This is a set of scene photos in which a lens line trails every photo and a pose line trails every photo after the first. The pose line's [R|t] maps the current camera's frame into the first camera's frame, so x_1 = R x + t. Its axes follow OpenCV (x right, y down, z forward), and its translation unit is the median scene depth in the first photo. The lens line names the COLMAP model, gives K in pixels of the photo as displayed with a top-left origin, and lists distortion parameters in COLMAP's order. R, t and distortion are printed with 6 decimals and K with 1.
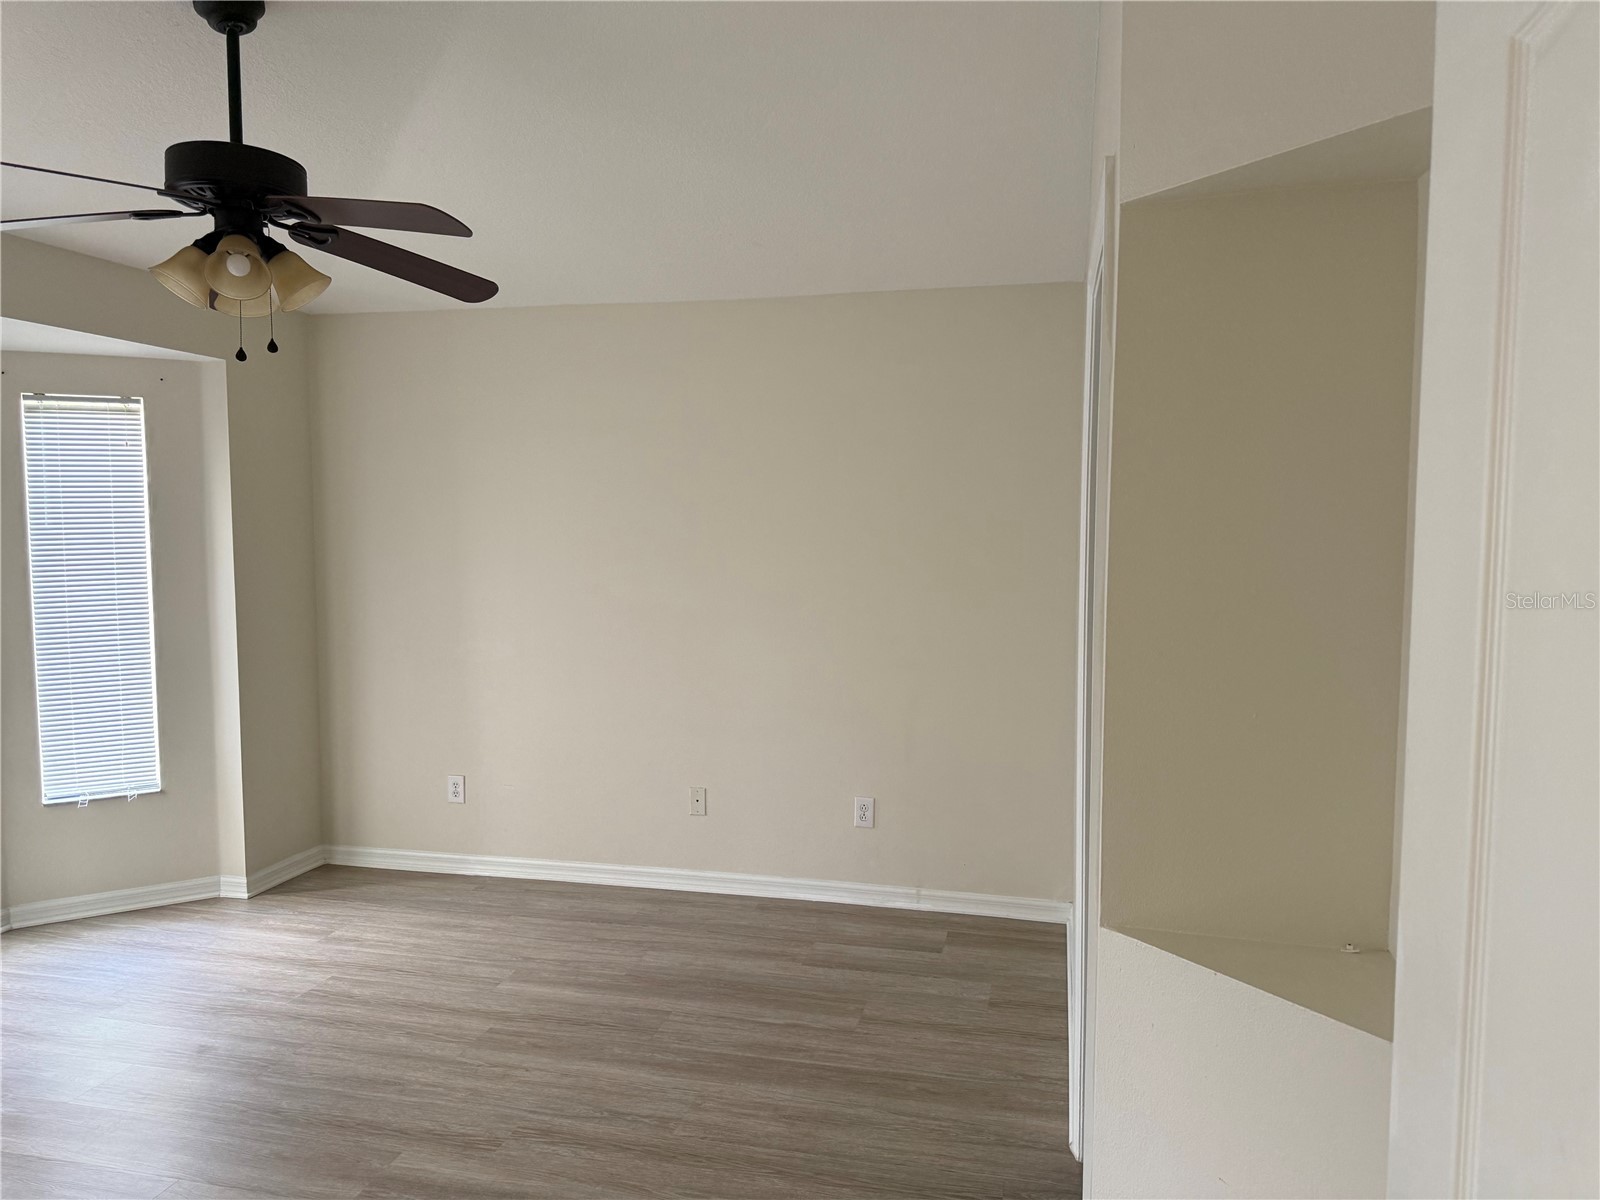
lens RADIAL K [[1151.8, 0, 797.0], [0, 1151.8, 610.7], [0, 0, 1]] dist [0.029840, 0.000065]
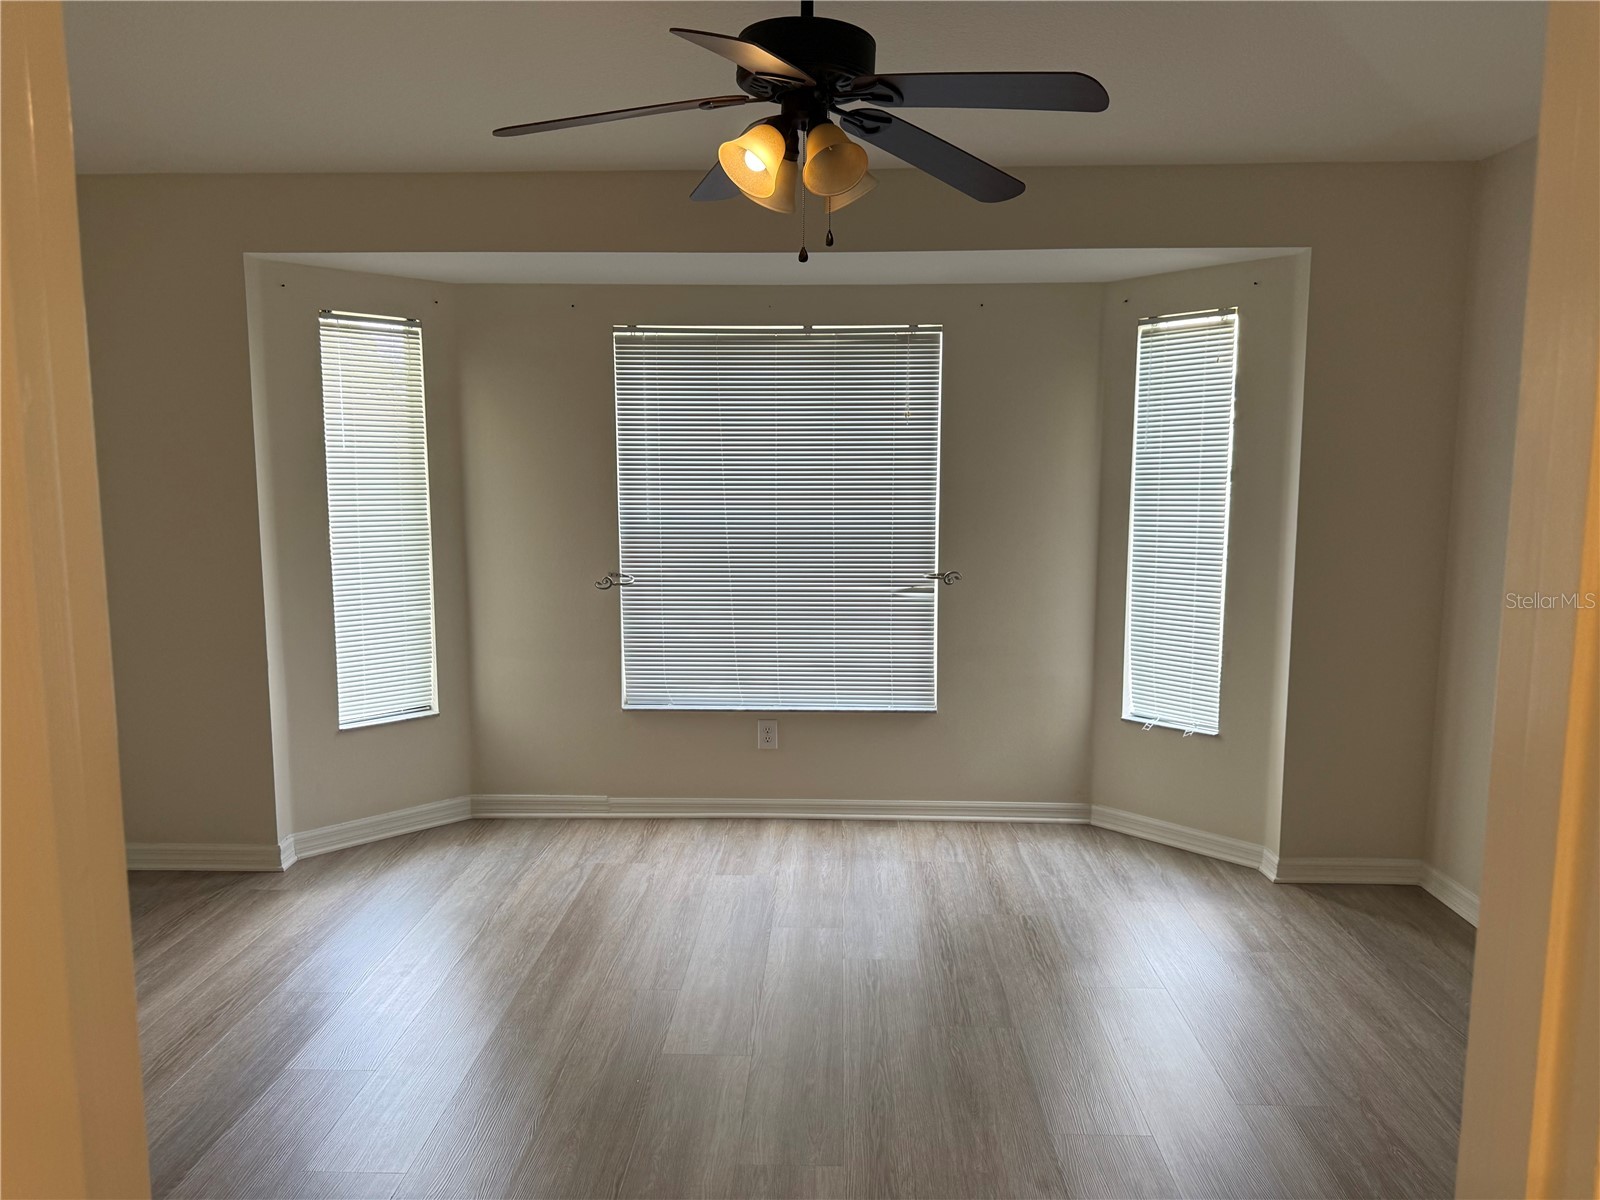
lens RADIAL K [[1151.8, 0, 797.0], [0, 1151.8, 610.7], [0, 0, 1]] dist [0.029840, 0.000065]
pose [[0.195284, 0.125154, -0.972728, 0.283156], [-0.075674, 0.990790, 0.112286, -0.022912], [0.977823, 0.051683, 0.202957, 0.490519]]
